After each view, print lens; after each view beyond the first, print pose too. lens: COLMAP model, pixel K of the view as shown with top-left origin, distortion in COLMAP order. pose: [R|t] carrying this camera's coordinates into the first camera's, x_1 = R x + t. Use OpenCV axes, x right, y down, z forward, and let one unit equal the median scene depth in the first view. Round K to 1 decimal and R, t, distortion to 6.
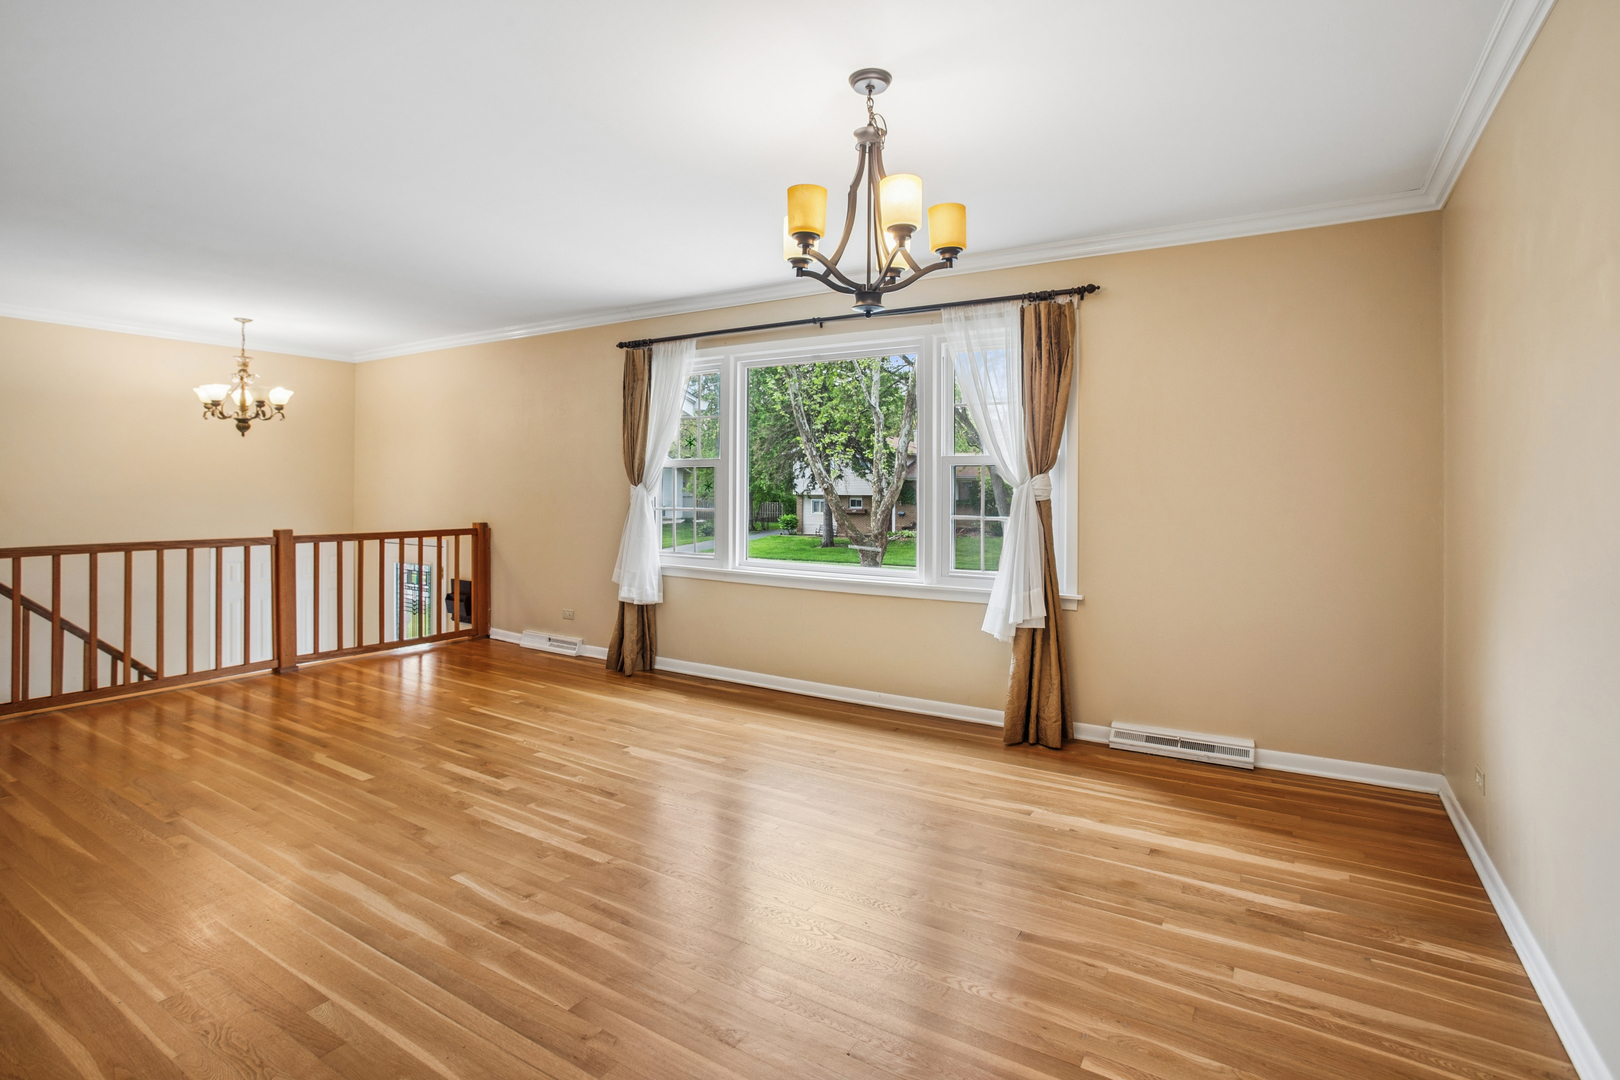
lens RADIAL K [[800.3, 0, 797.8], [0, 800.3, 477.7], [0, 0, 1]] dist [-0.002020, 0.000062]
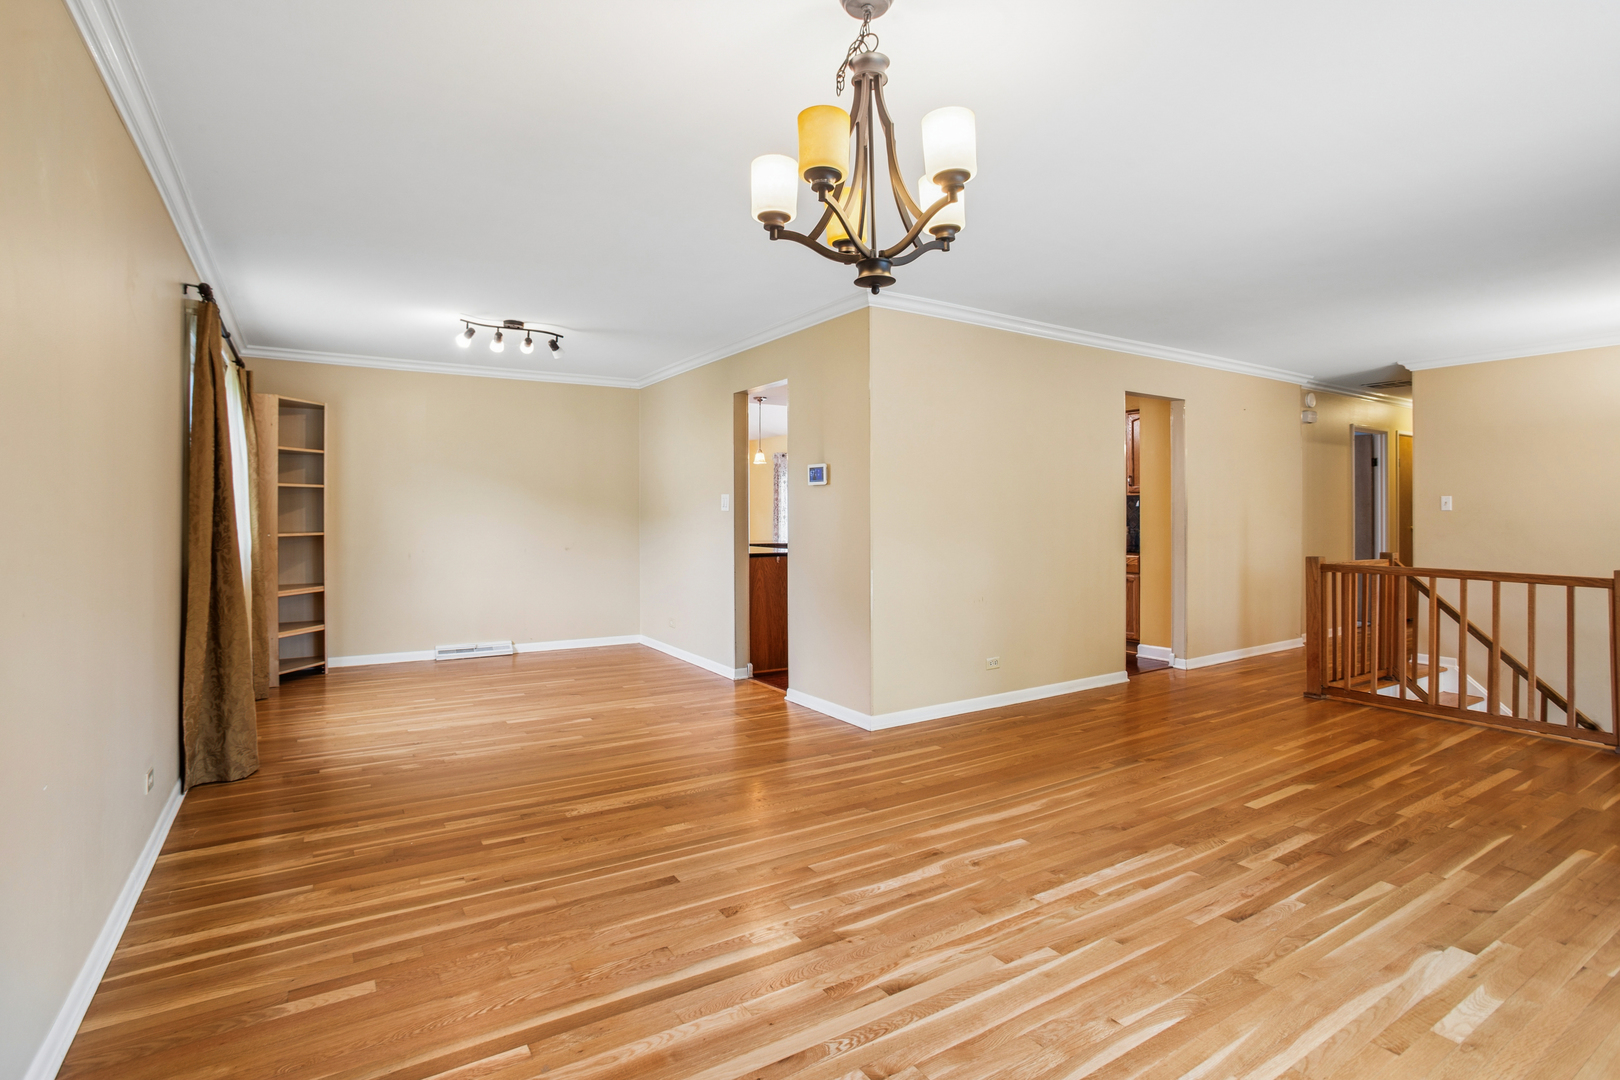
lens RADIAL K [[800.3, 0, 809.6], [0, 800.3, 532.2], [0, 0, 1]] dist [-0.002020, 0.000062]
pose [[-0.397389, 0.014697, -0.917533, 0.635456], [0.008301, 0.999888, 0.012421, 0.018432], [0.917613, -0.002681, -0.397467, 0.961312]]
